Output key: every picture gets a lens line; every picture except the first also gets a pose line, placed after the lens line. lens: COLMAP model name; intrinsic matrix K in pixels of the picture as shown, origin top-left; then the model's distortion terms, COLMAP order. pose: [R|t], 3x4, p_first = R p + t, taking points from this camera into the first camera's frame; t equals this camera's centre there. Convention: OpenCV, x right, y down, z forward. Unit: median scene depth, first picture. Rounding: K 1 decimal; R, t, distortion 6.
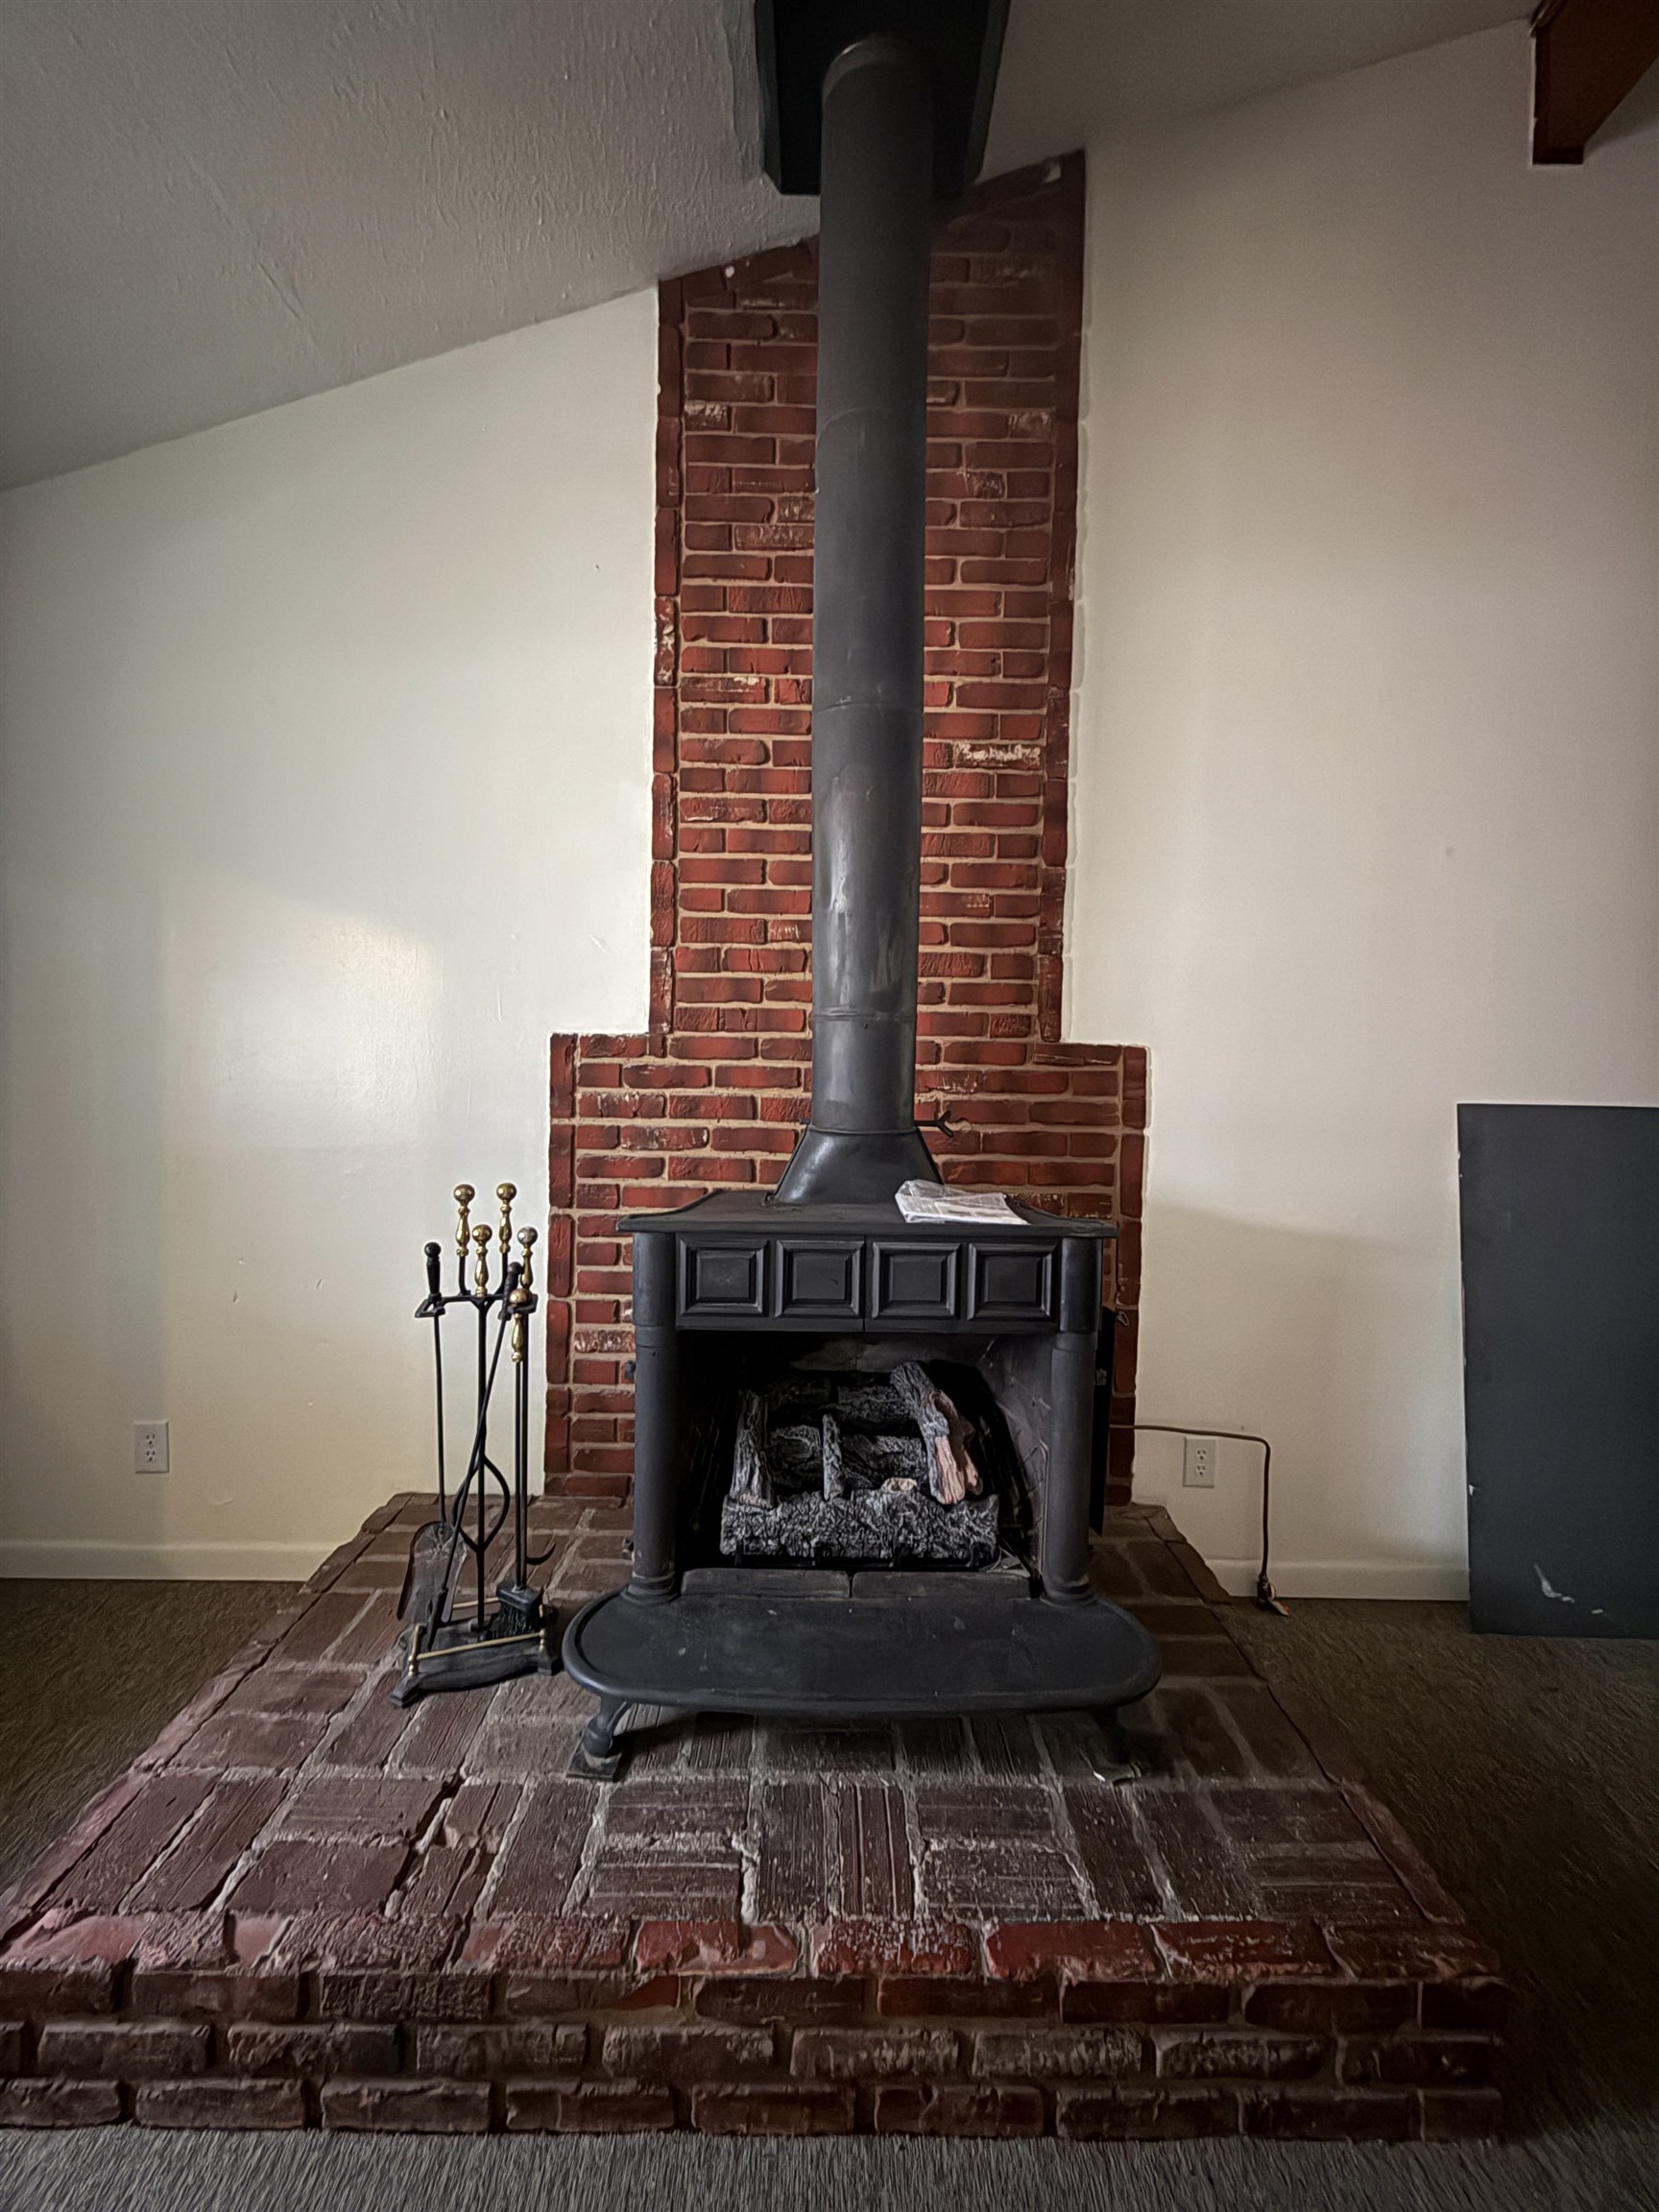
lens RADIAL K [[878.9, 0, 822.9], [0, 878.9, 1106.7], [0, 0, 1]] dist [-0.001280, 0.000022]
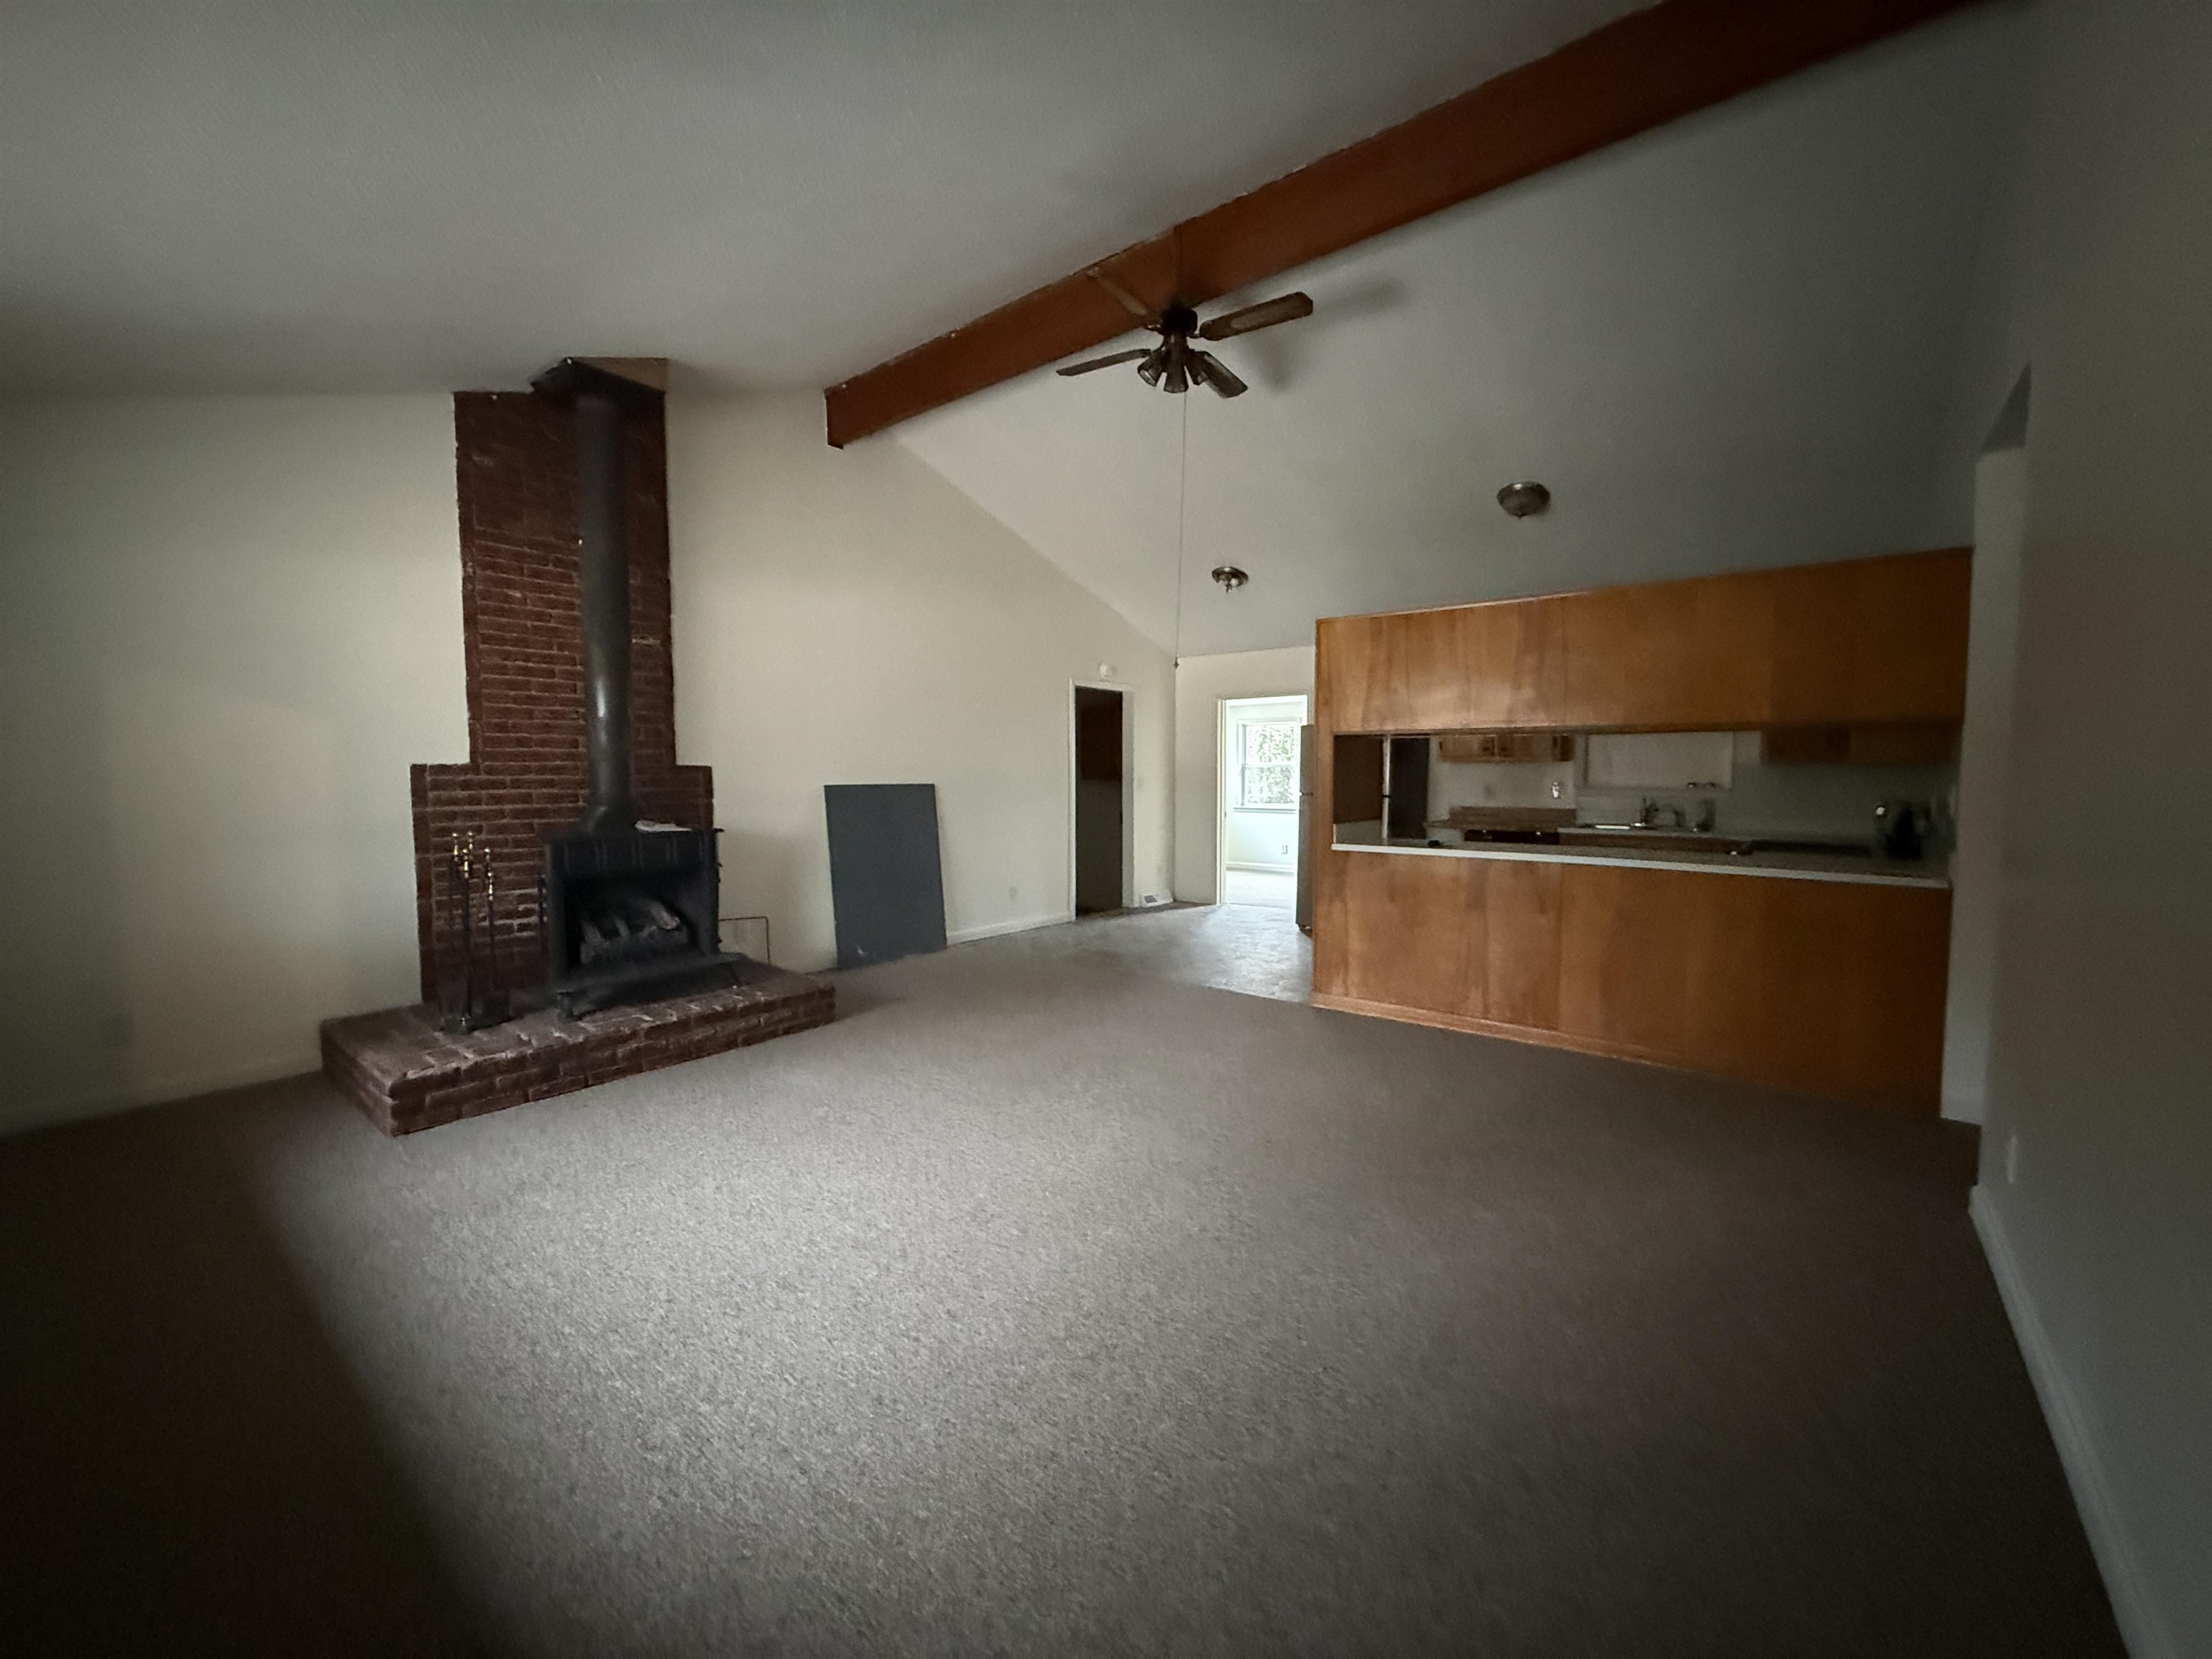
lens RADIAL K [[878.9, 0, 1101.1], [0, 878.9, 824.6], [0, 0, 1]] dist [-0.001280, 0.000022]
pose [[0.631837, -0.065588, 0.772322, -0.851653], [0.045715, 0.997832, 0.047339, 0.027348], [-0.773752, 0.005396, 0.633465, -1.395538]]
